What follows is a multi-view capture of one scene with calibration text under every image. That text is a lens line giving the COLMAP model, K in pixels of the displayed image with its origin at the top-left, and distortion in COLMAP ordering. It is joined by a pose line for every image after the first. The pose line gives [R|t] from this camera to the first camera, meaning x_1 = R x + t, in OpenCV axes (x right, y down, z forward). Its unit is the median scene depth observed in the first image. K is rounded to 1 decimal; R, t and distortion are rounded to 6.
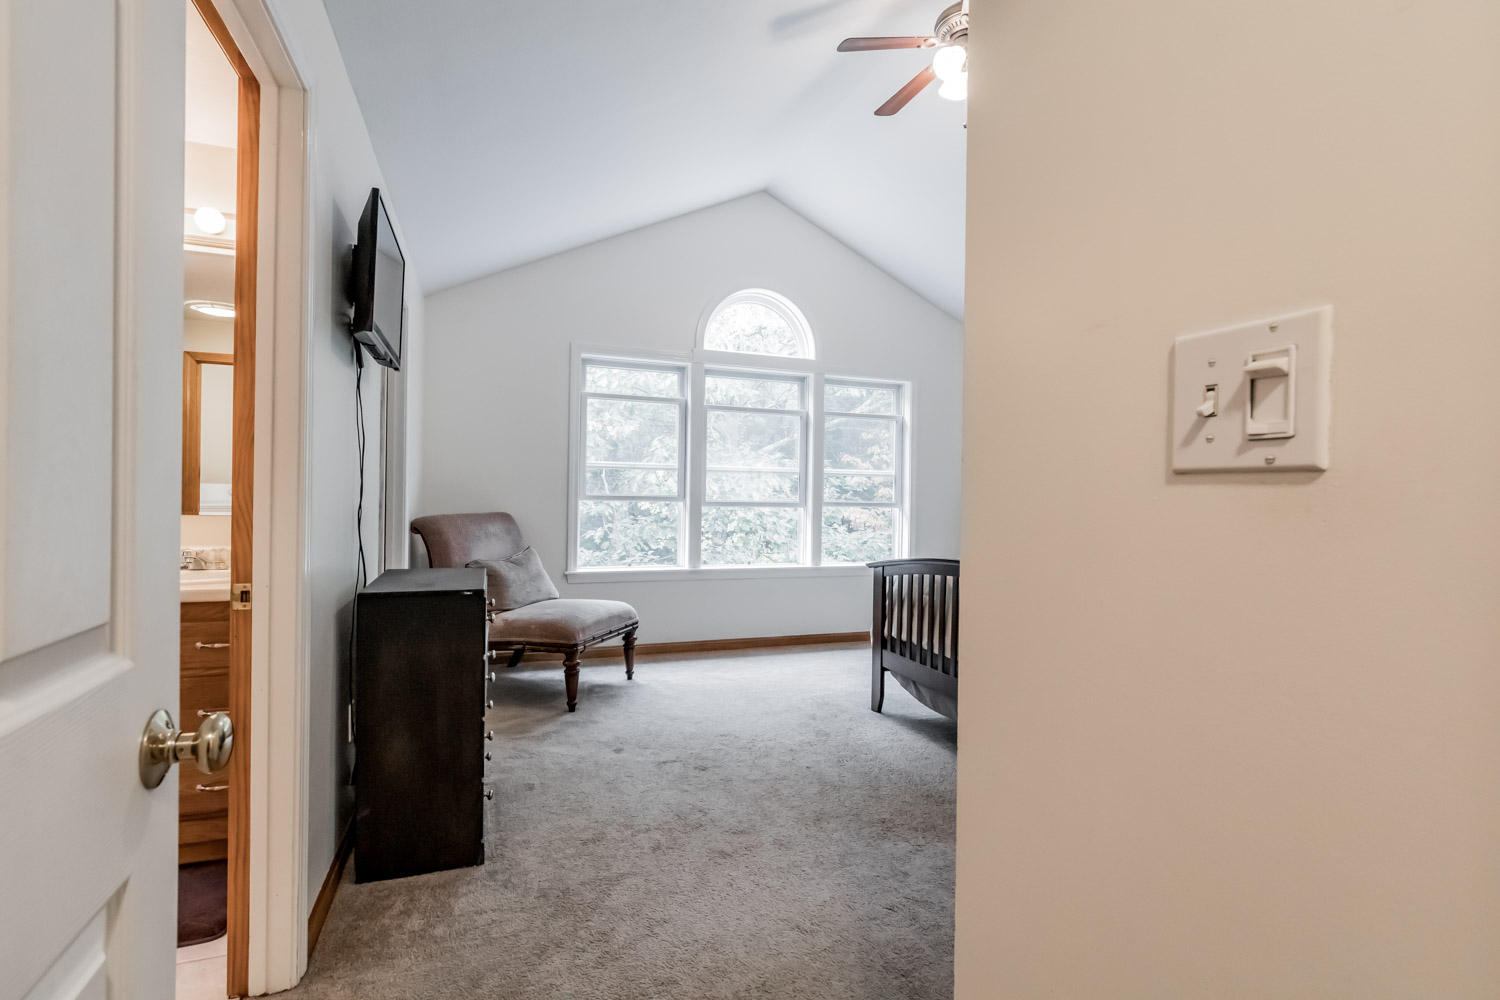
lens RADIAL K [[693.7, 0, 748.8], [0, 693.7, 497.8], [0, 0, 1]] dist [-0.002021, -0.000747]
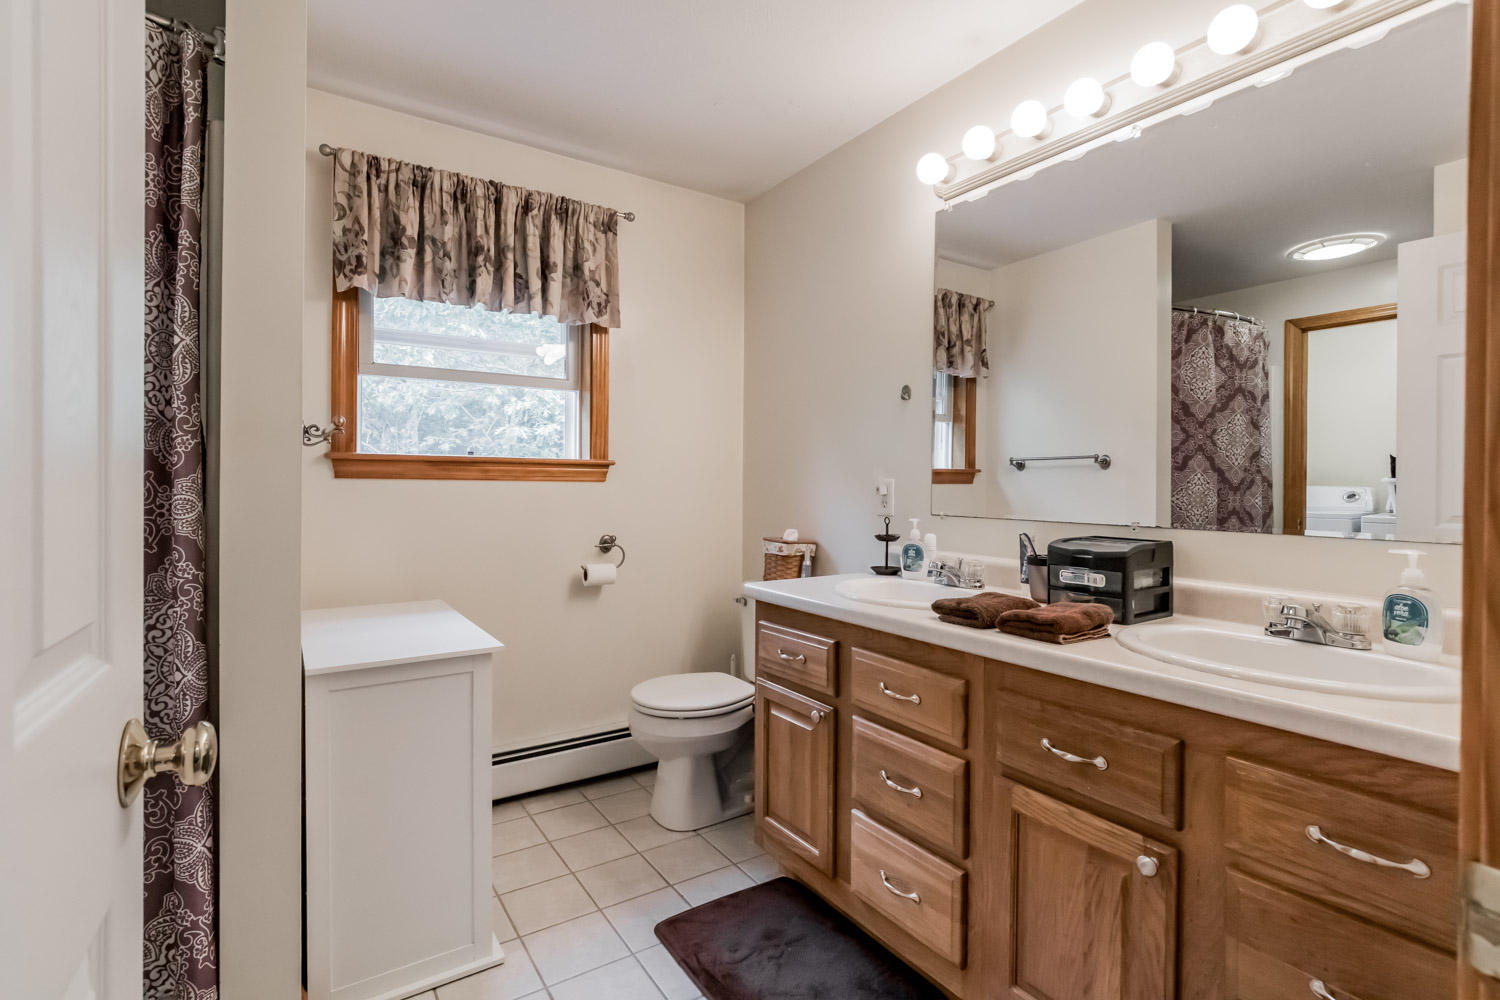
lens RADIAL K [[693.7, 0, 749.3], [0, 693.7, 494.9], [0, 0, 1]] dist [-0.002021, -0.000747]
pose [[0.223367, -0.010886, -0.974674, -0.469991], [-0.005153, 0.999910, -0.012349, 0.004568], [0.974721, 0.007781, 0.223291, 0.583383]]
